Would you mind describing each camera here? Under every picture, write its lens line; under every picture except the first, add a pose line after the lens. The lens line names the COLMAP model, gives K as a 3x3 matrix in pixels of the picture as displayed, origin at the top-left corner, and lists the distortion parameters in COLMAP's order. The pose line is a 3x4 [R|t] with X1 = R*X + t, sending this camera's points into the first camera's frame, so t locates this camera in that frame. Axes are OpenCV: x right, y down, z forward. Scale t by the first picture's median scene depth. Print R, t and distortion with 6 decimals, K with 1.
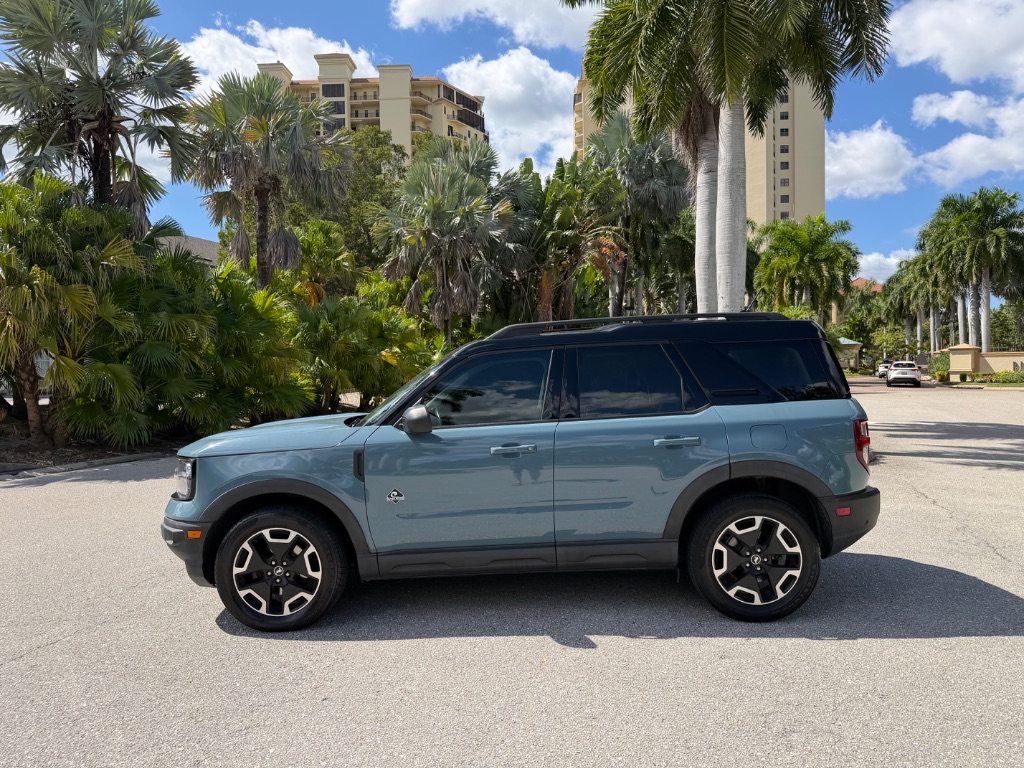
lens RADIAL K [[713.4, 0, 512.9], [0, 713.4, 392.0], [0, 0, 1]] dist [0.032609, -0.049219]
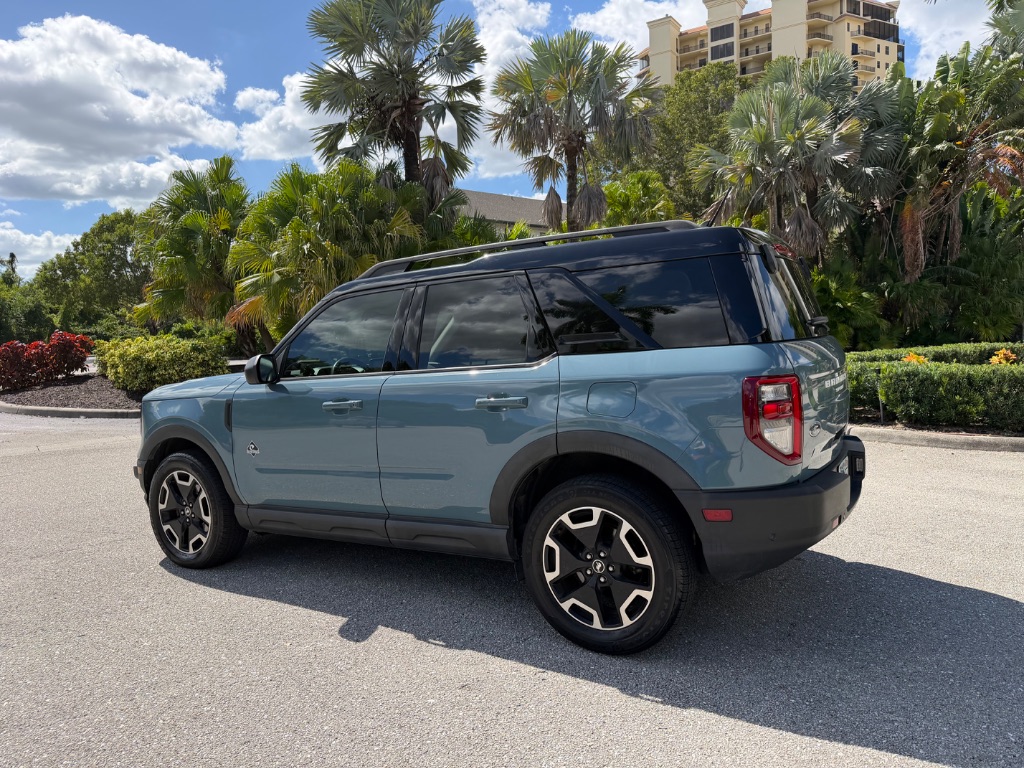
lens RADIAL K [[713.4, 0, 508.9], [0, 713.4, 388.5], [0, 0, 1]] dist [0.032609, -0.049219]
pose [[0.864070, 0.021401, -0.502917, 0.613299], [0.008654, 0.998317, 0.057351, 0.012875], [0.503298, -0.053908, 0.862430, 0.341802]]
